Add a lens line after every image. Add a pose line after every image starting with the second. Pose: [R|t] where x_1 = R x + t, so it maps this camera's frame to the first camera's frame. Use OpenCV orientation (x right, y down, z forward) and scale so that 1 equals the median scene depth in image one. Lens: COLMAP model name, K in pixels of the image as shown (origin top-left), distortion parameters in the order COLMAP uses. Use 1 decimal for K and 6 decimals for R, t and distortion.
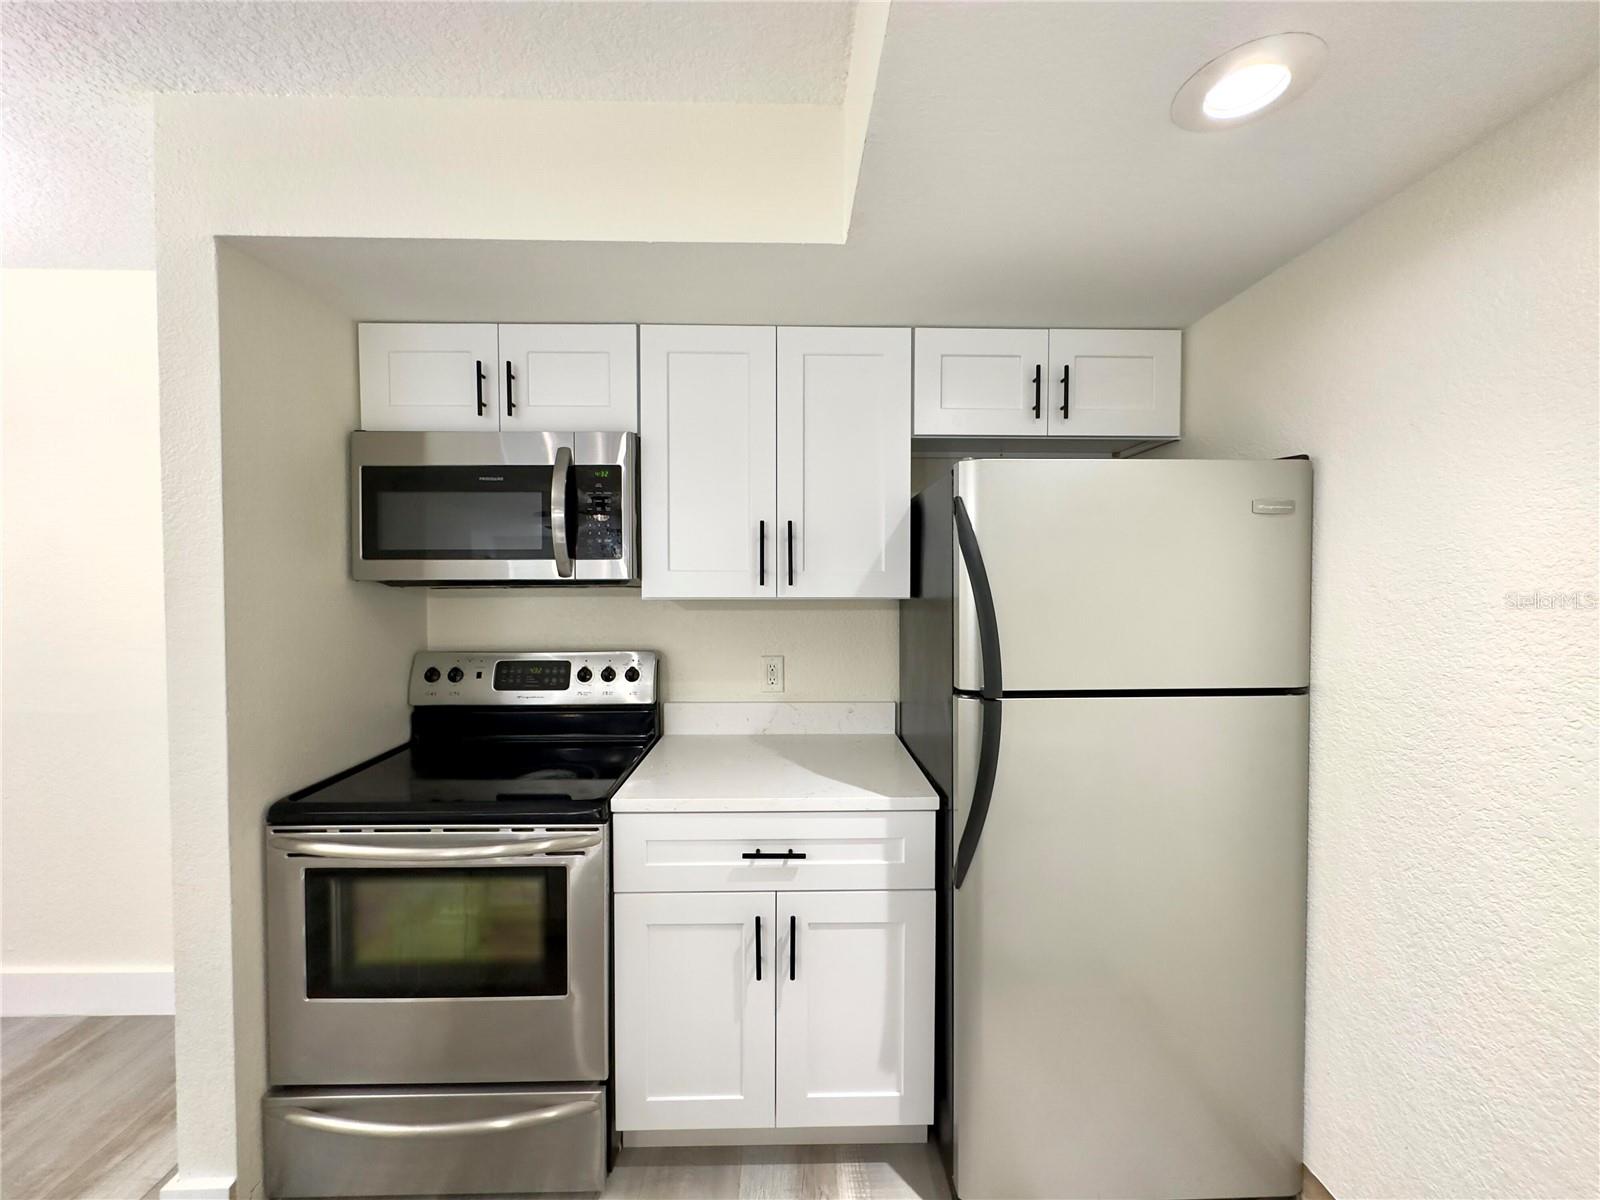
lens RADIAL K [[634.4, 0, 800.4], [0, 634.4, 597.8], [0, 0, 1]] dist [-0.001092, 0.000097]
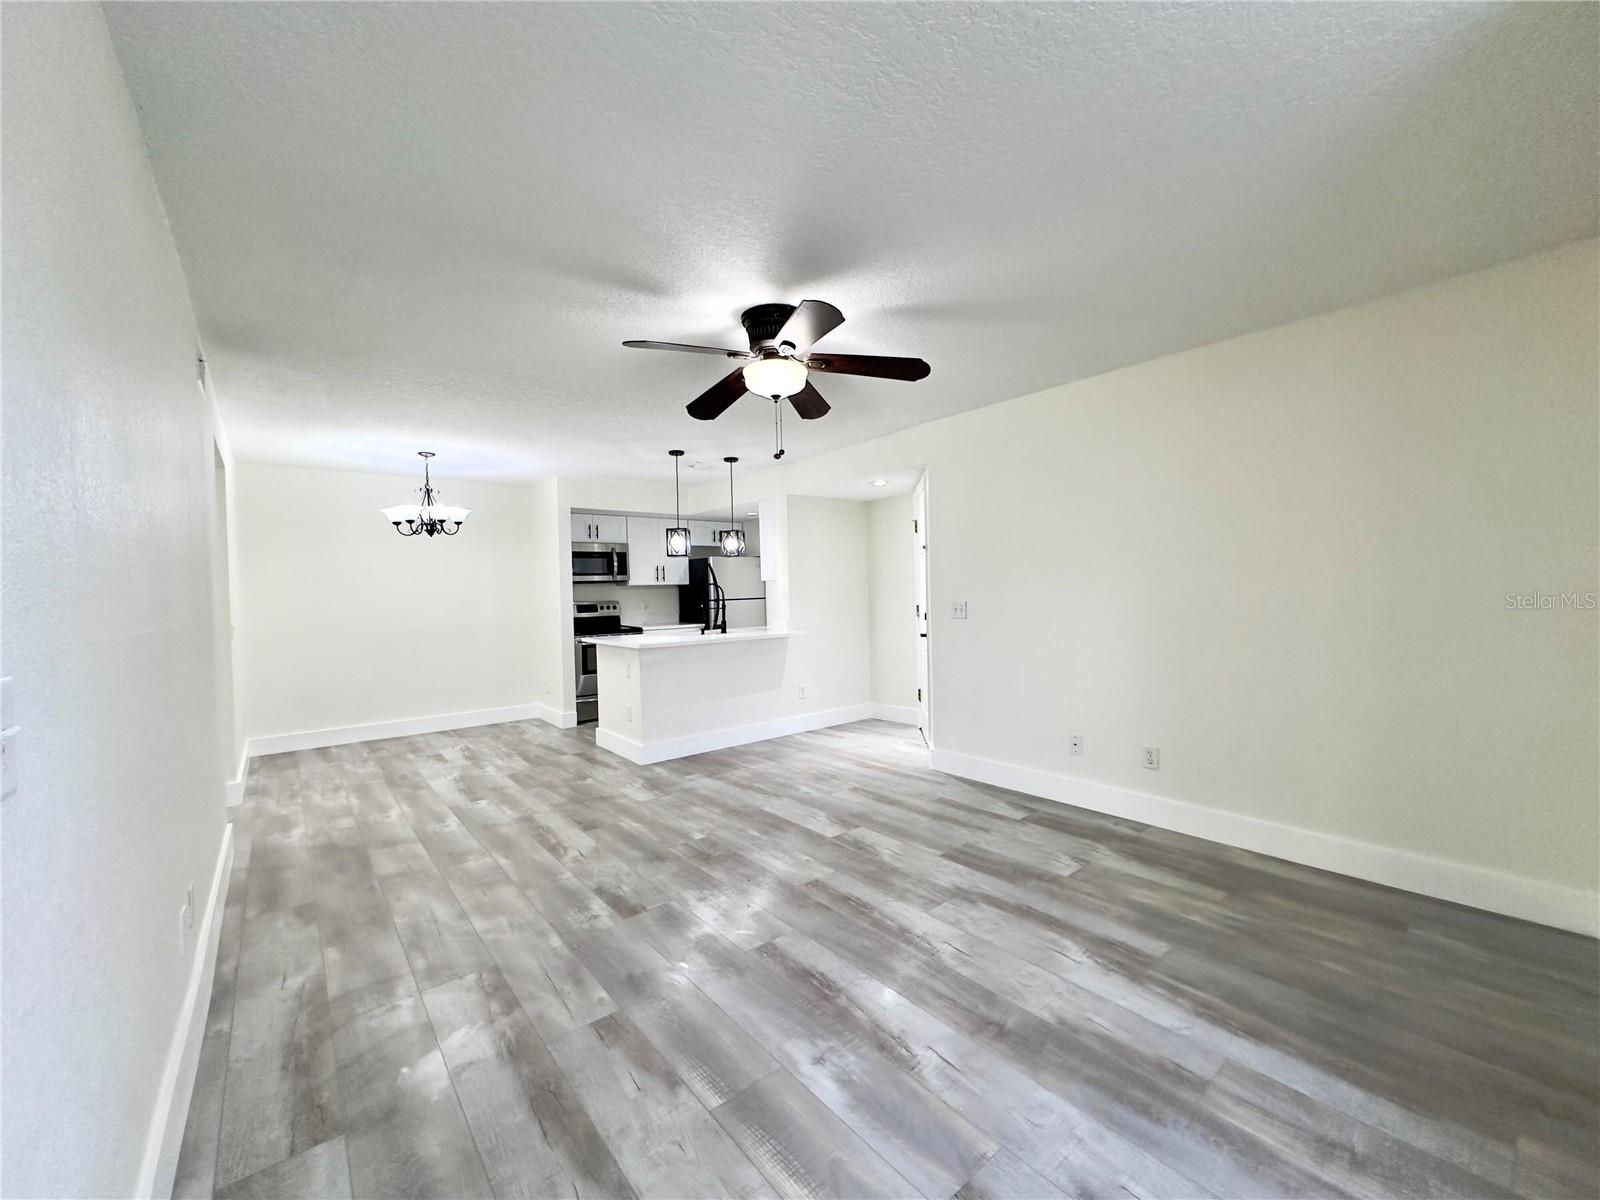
lens RADIAL K [[640.6, 0, 801.7], [0, 640.6, 597.7], [0, 0, 1]] dist [-0.001592, 0.000591]
pose [[0.783663, -0.027463, 0.620579, -2.052857], [0.037196, 0.999304, -0.002748, 0.142099], [-0.620072, 0.025237, 0.784139, -3.041495]]
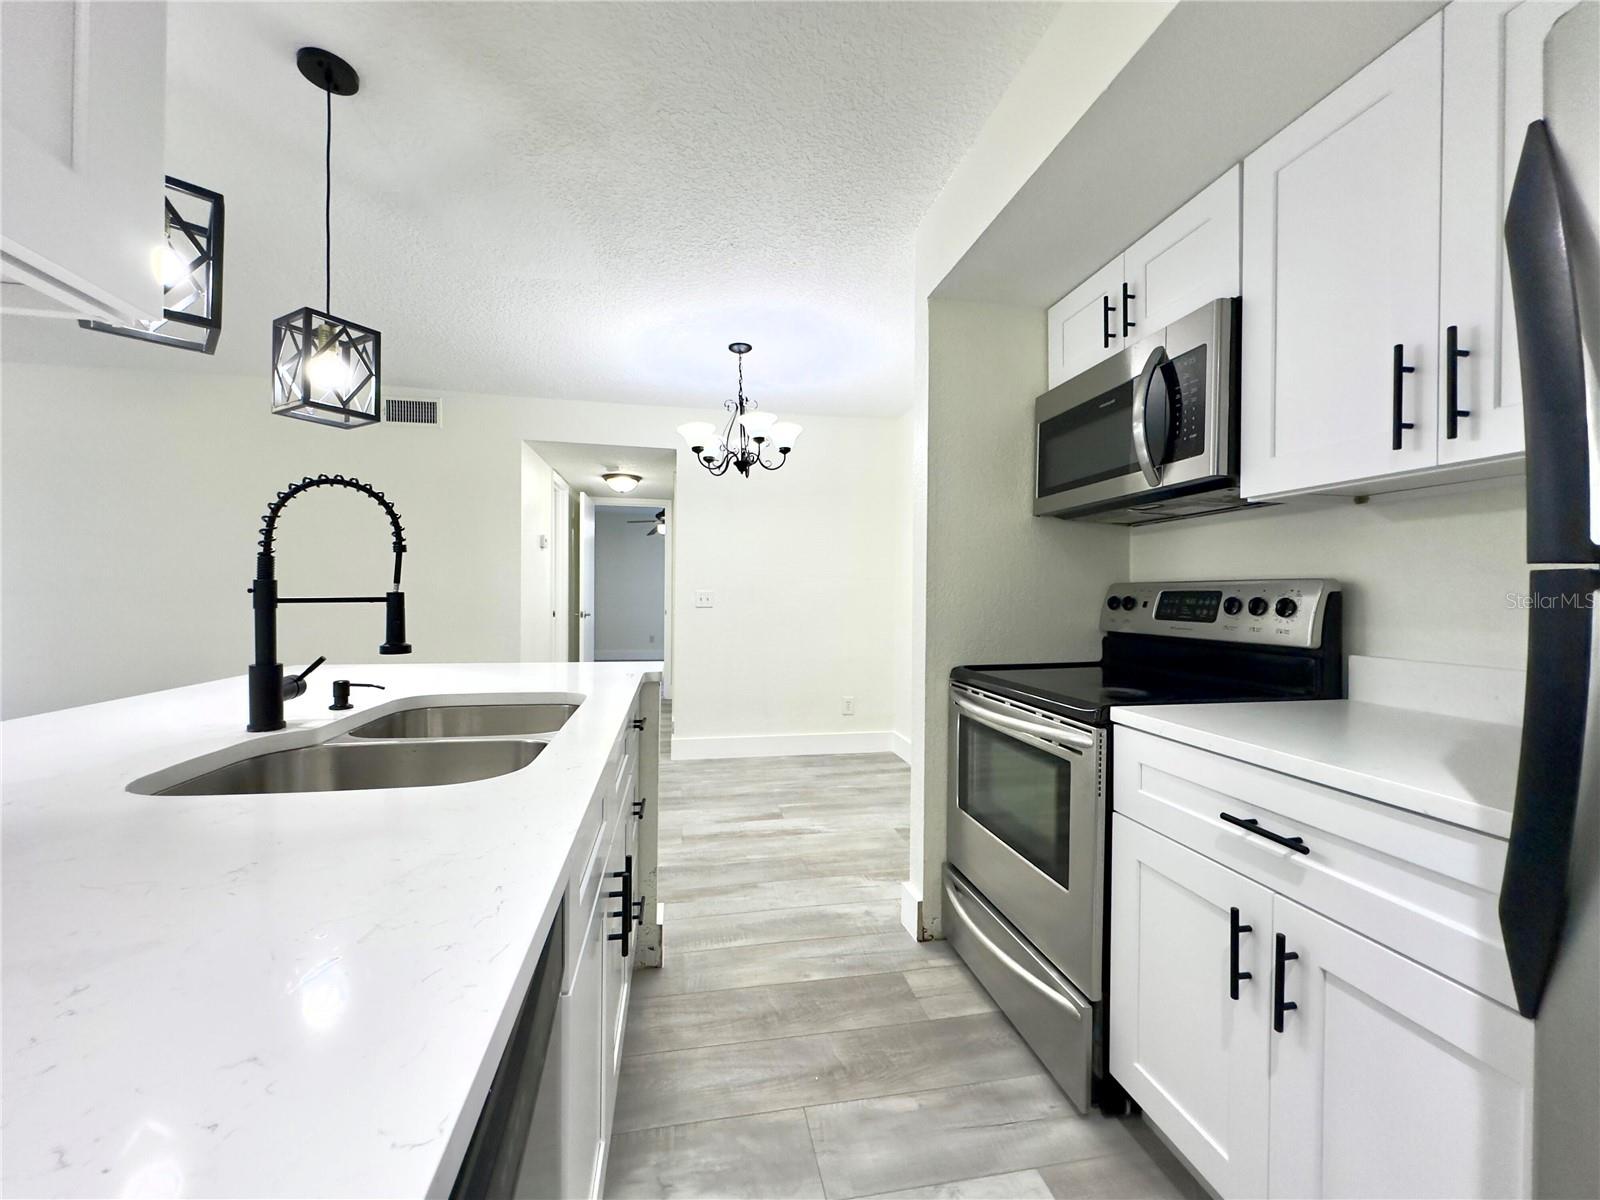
lens RADIAL K [[640.6, 0, 801.7], [0, 640.6, 597.7], [0, 0, 1]] dist [-0.001592, 0.000591]
pose [[0.168417, 0.006720, -0.985693, 0.493574], [-0.029365, 0.999567, 0.001797, 0.153113], [0.985278, 0.028643, 0.168541, 0.353537]]
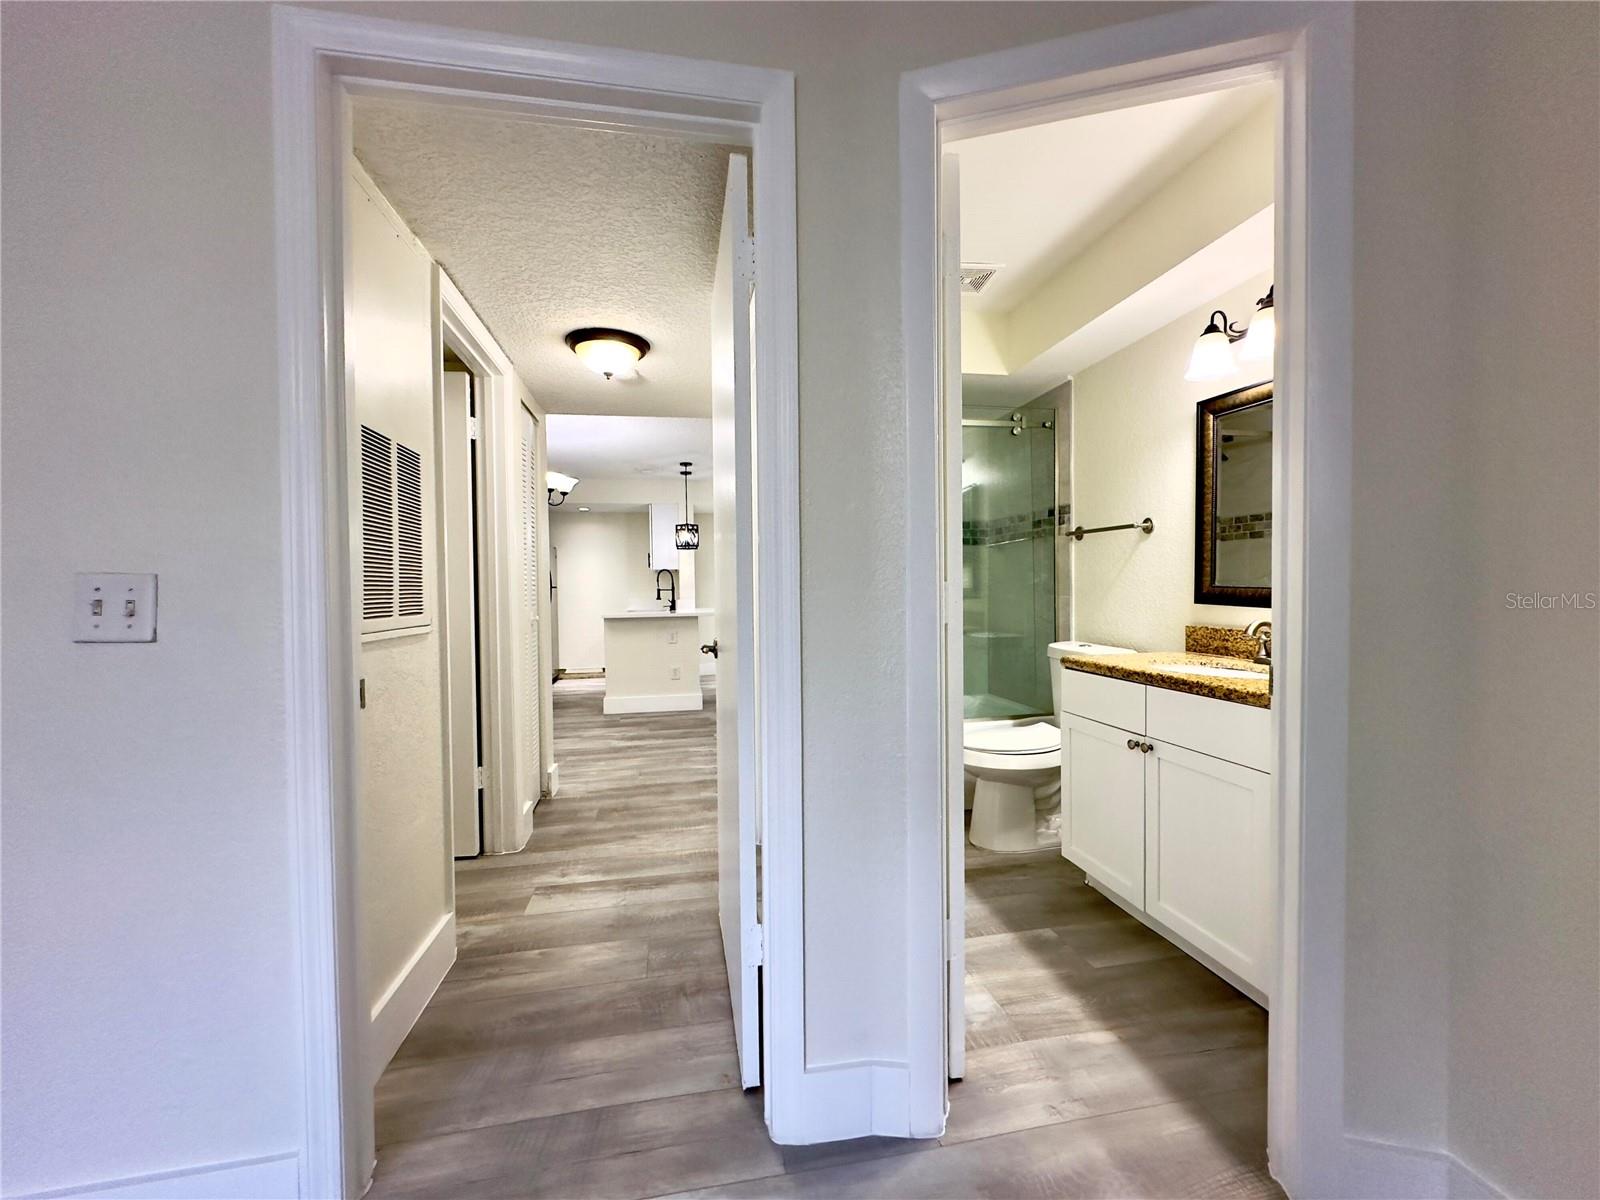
lens RADIAL K [[634.4, 0, 800.4], [0, 634.4, 597.8], [0, 0, 1]] dist [-0.001092, 0.000097]
pose [[-0.170377, -0.014875, 0.985267, -4.582311], [0.035058, 0.999162, 0.021147, 0.167179], [-0.984755, 0.038145, -0.169713, -0.201207]]
